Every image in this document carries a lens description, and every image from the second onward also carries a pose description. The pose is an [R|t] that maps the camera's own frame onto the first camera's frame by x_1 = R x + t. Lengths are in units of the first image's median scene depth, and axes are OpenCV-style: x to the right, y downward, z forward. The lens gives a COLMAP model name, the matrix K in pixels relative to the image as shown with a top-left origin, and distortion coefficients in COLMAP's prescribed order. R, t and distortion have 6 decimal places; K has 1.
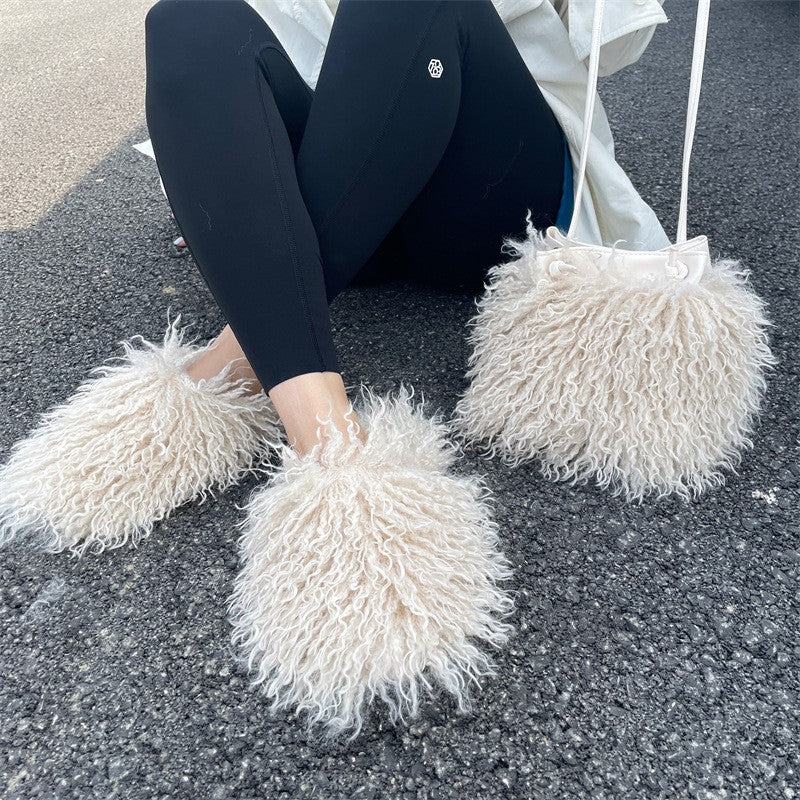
lens RADIAL K [[791.8, 0, 407.6], [0, 791.8, 400.5], [0, 0, 1]] dist [0.020320, 0.000000]
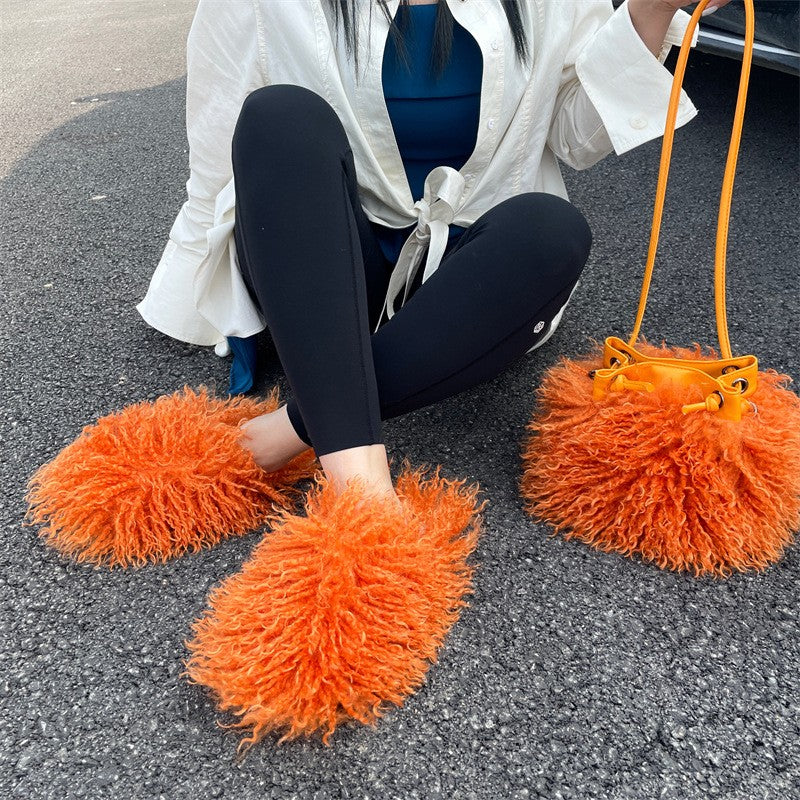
lens RADIAL K [[791.8, 0, 397.2], [0, 791.8, 401.4], [0, 0, 1]] dist [0.020320, 0.000000]
pose [[0.965385, -0.130346, 0.225923, -0.496104], [0.143677, 0.988667, -0.043533, -0.071945], [-0.217688, 0.074486, 0.973172, -0.090409]]
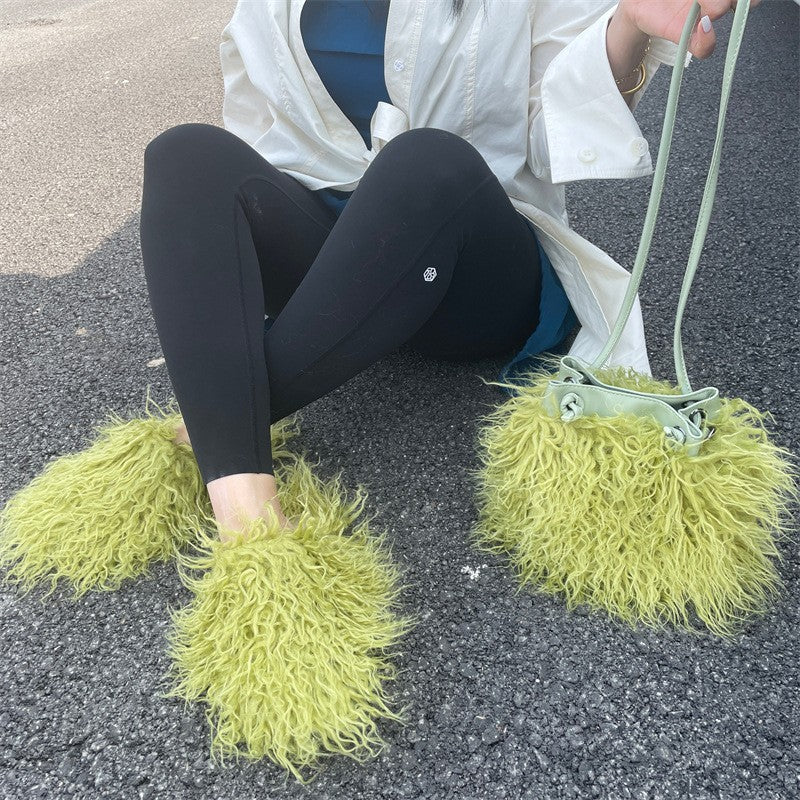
lens RADIAL K [[791.8, 0, 400.3], [0, 791.8, 392.3], [0, 0, 1]] dist [0.020320, 0.000000]
pose [[0.992783, 0.065709, -0.100324, 0.482653], [-0.064851, 0.997825, 0.011787, -0.162233], [0.100880, -0.005196, 0.994885, -0.178083]]
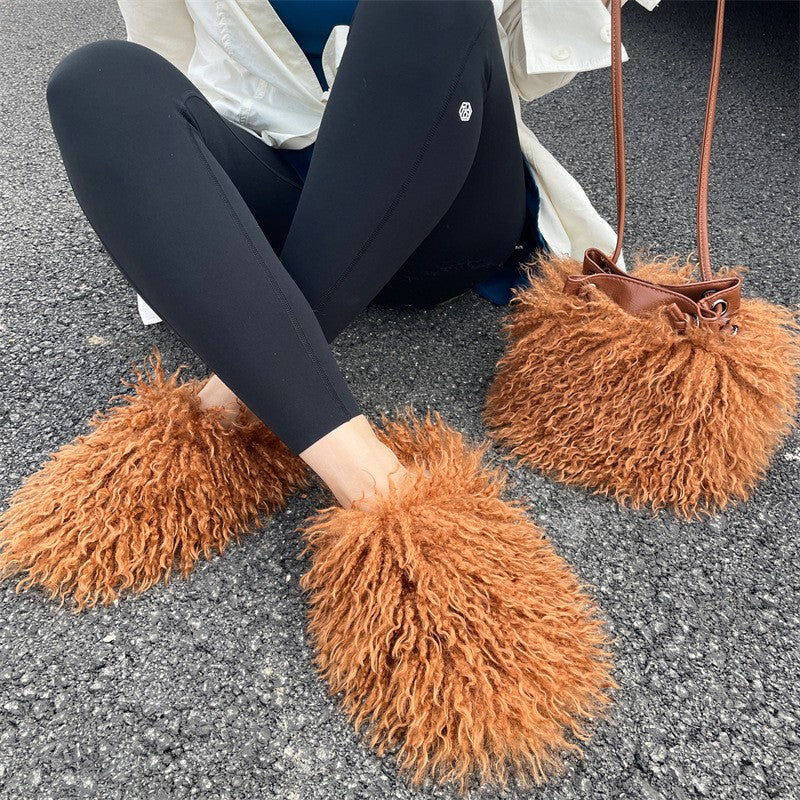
lens RADIAL K [[791.8, 0, 400.2], [0, 791.8, 403.7], [0, 0, 1]] dist [0.020320, 0.000000]
pose [[0.938693, -0.173333, 0.298012, -0.442759], [0.158199, 0.984602, 0.074373, -0.140804], [-0.306315, -0.022668, 0.951660, 0.099813]]
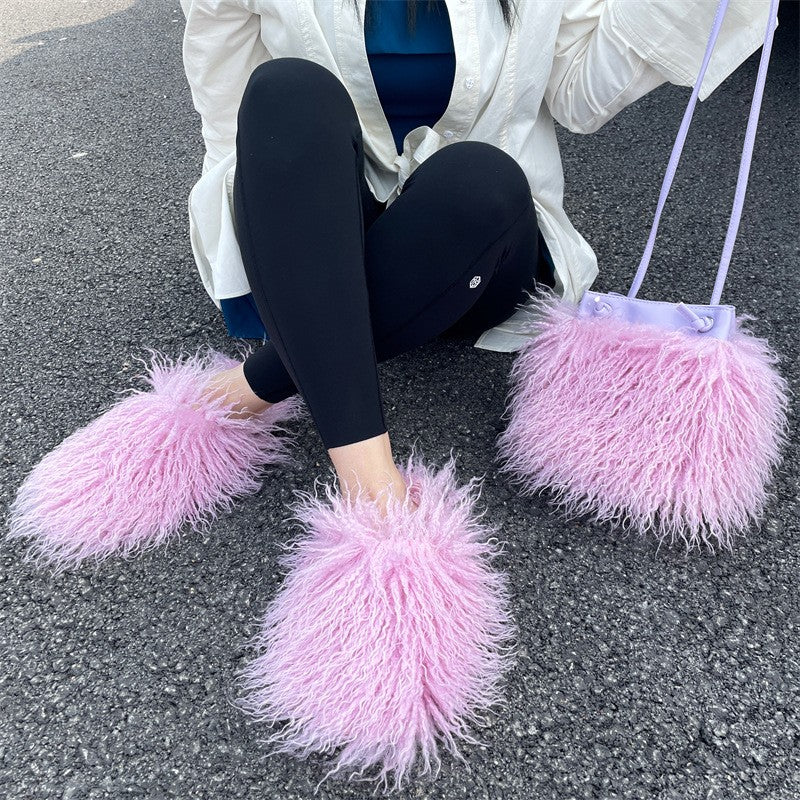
lens RADIAL K [[791.8, 0, 407.2], [0, 791.8, 400.7], [0, 0, 1]] dist [0.020320, 0.000000]
pose [[0.953379, -0.197503, 0.228167, -0.508732], [0.190119, 0.980268, 0.054130, -0.190890], [-0.234356, -0.008228, 0.972116, -0.047144]]
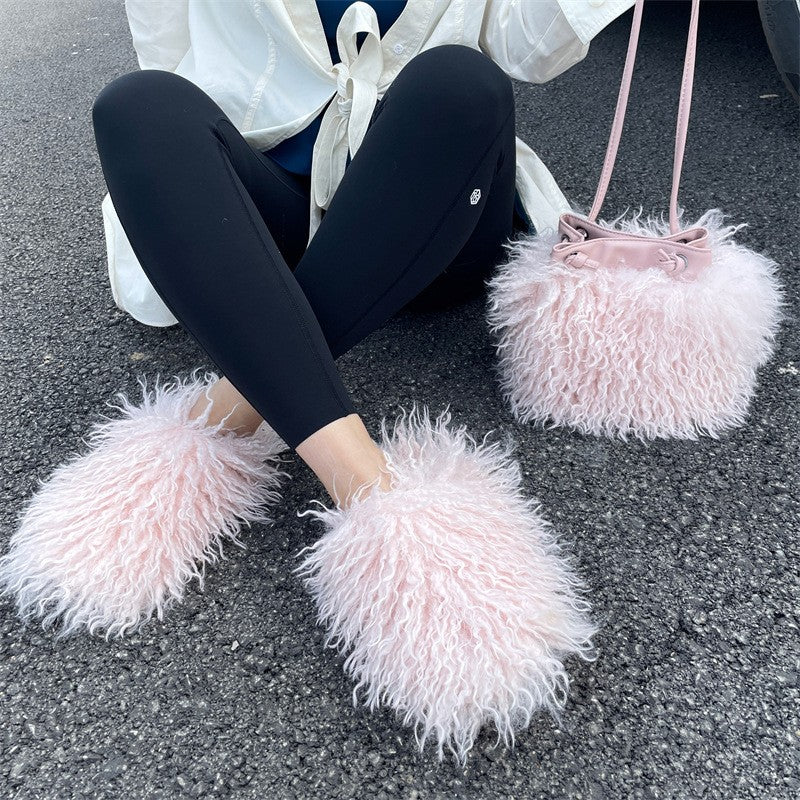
lens RADIAL K [[791.8, 0, 400.2], [0, 791.8, 399.8], [0, 0, 1]] dist [0.020320, 0.000000]
pose [[0.911431, -0.273858, 0.307075, -0.547401], [0.280025, 0.959674, 0.024721, -0.040693], [-0.301462, 0.063458, 0.951364, -0.003584]]
